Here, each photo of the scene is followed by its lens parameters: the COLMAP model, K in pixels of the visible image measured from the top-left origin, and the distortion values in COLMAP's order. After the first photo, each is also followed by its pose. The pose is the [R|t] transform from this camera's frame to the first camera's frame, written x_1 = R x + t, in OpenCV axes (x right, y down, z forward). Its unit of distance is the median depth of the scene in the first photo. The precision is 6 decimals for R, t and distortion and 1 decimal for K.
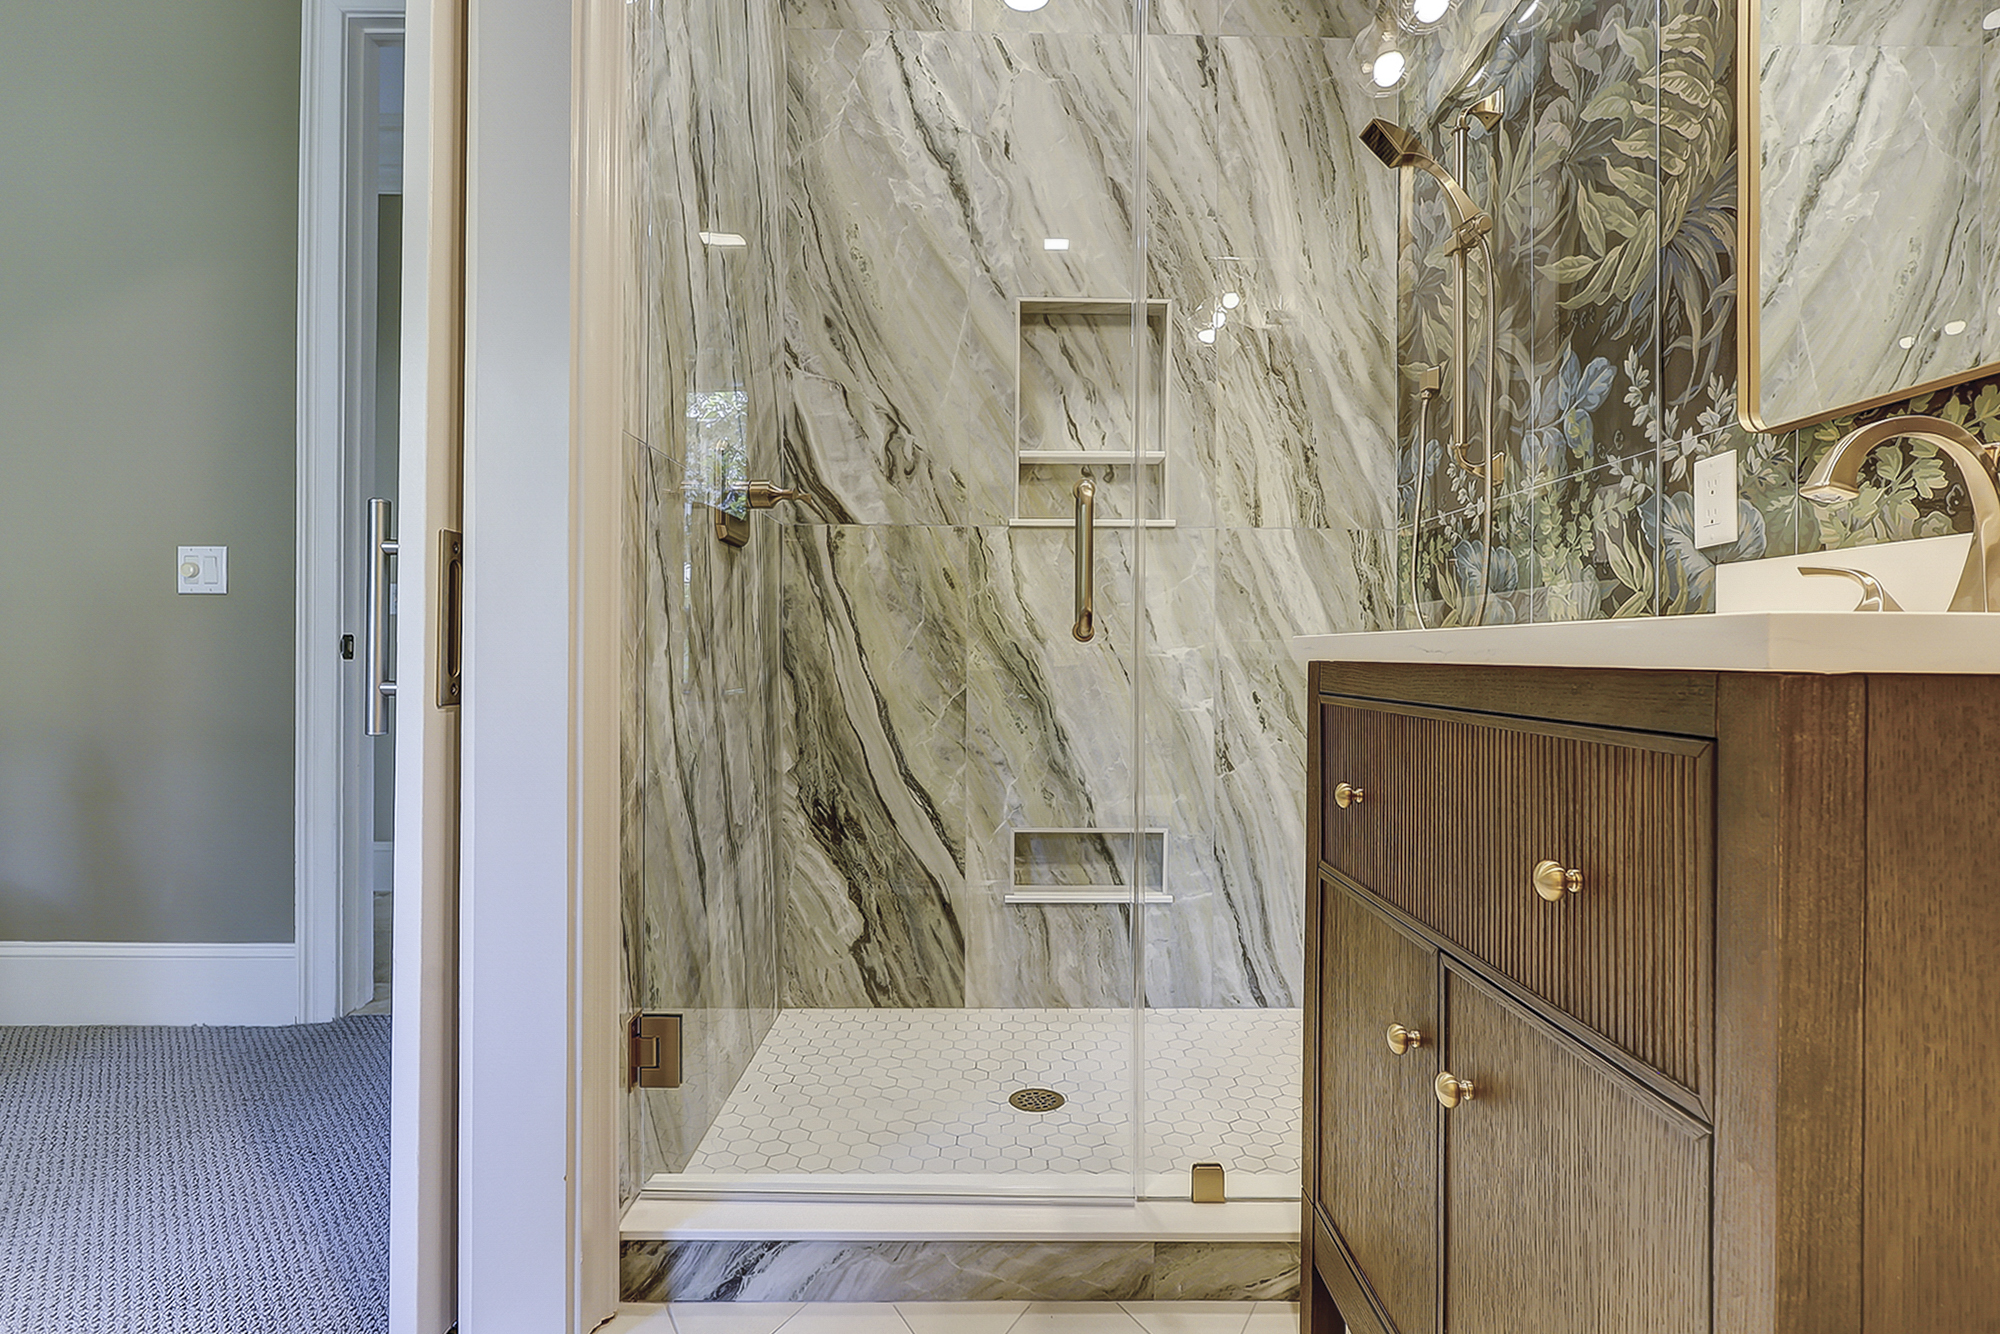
lens RADIAL K [[975.5, 0, 999.1], [0, 975.5, 662.1], [0, 0, 1]] dist [-0.000990, 0.001248]
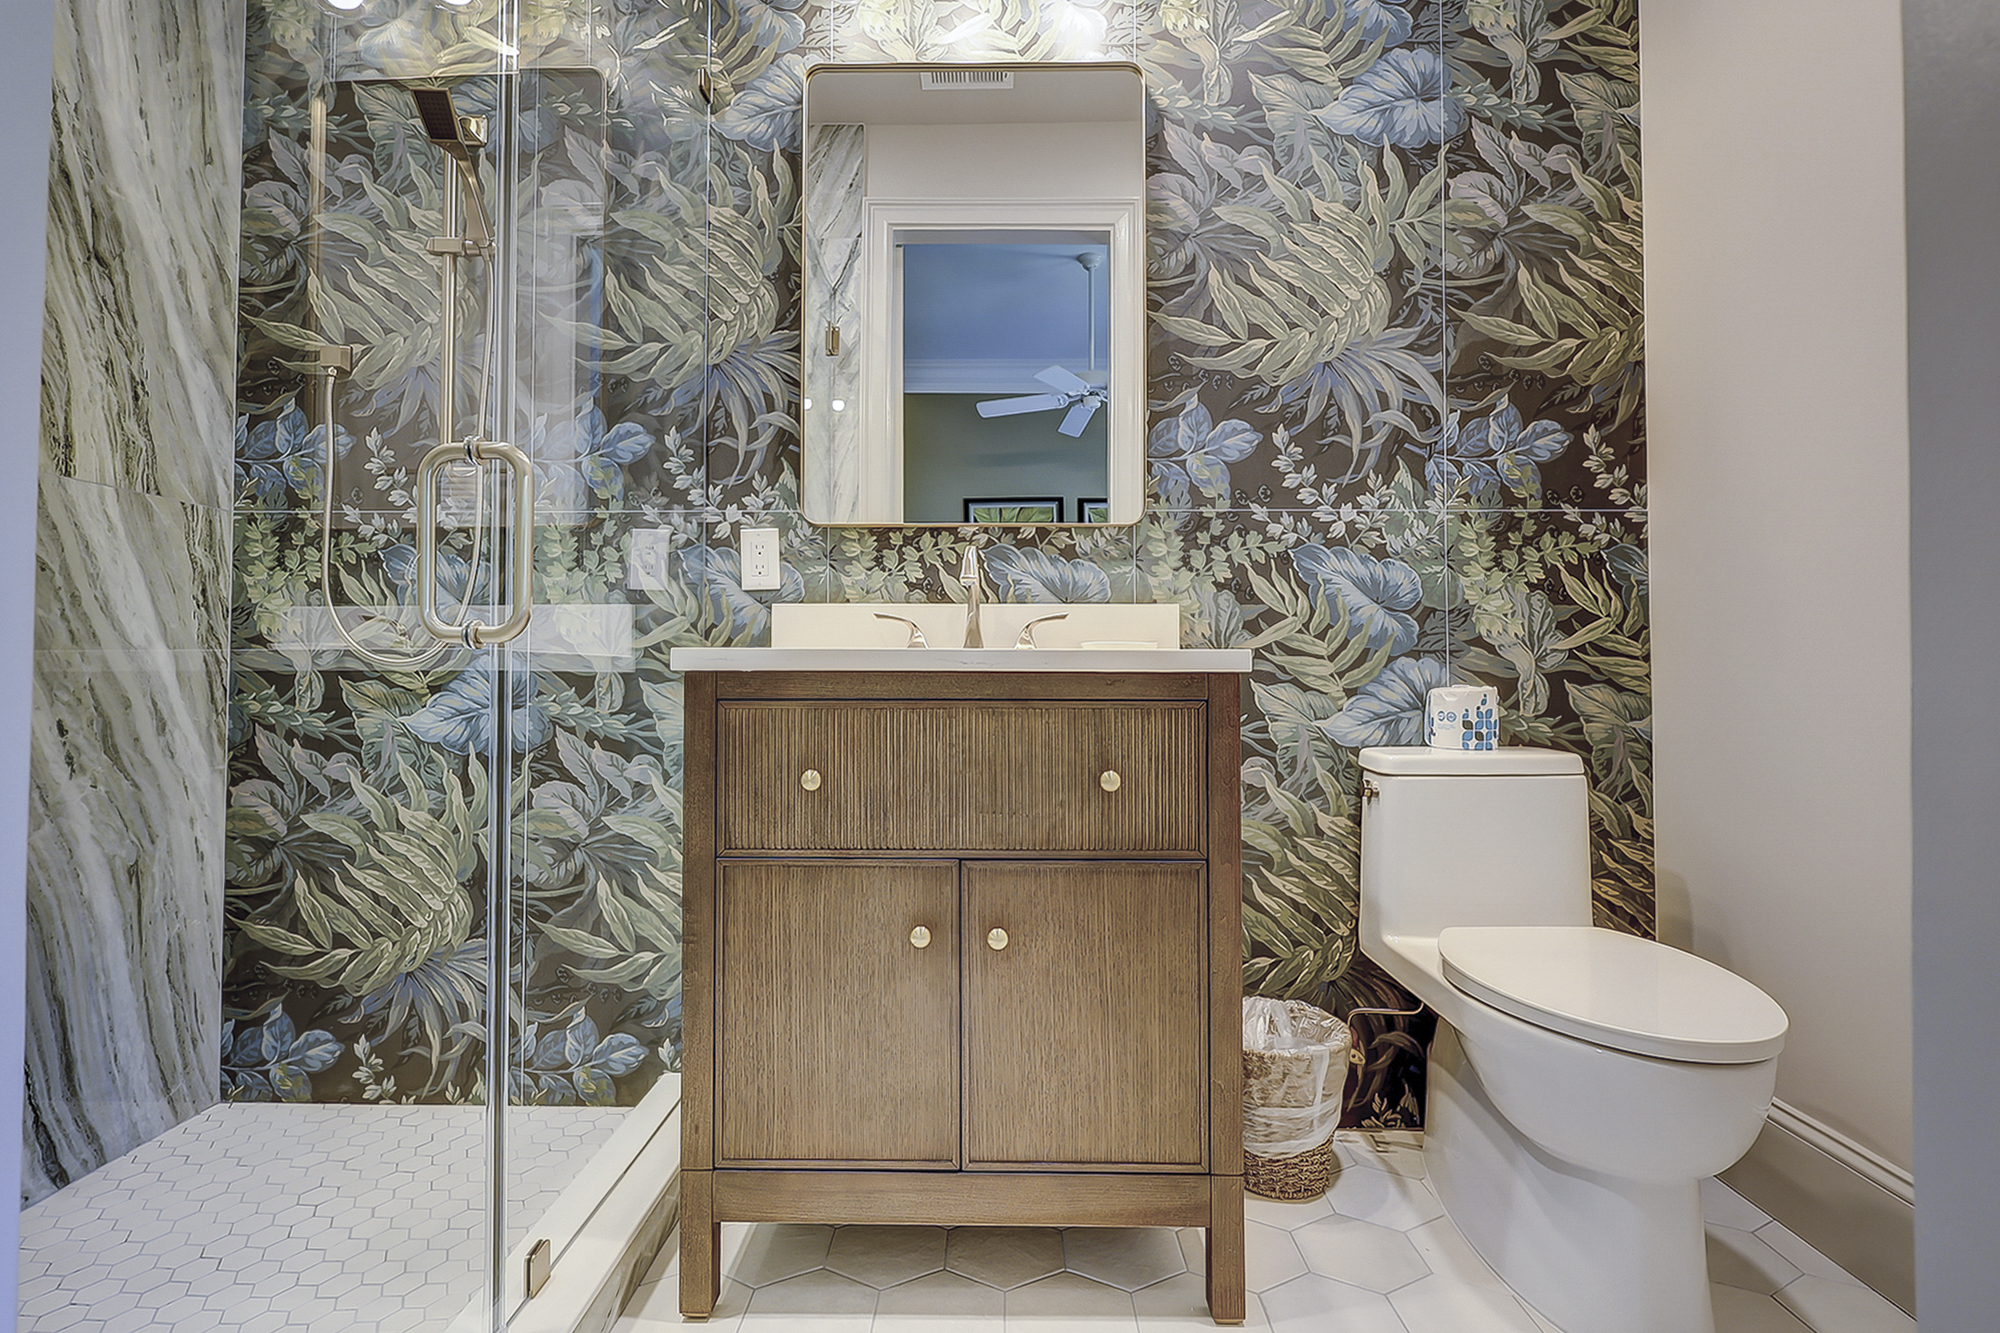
lens RADIAL K [[975.5, 0, 996.8], [0, 975.5, 657.2], [0, 0, 1]] dist [-0.000990, 0.001248]
pose [[0.015637, 0.002780, 0.999874, -0.405451], [0.006312, 0.999976, -0.002879, -0.006635], [-0.999858, 0.006356, 0.015619, 0.348122]]
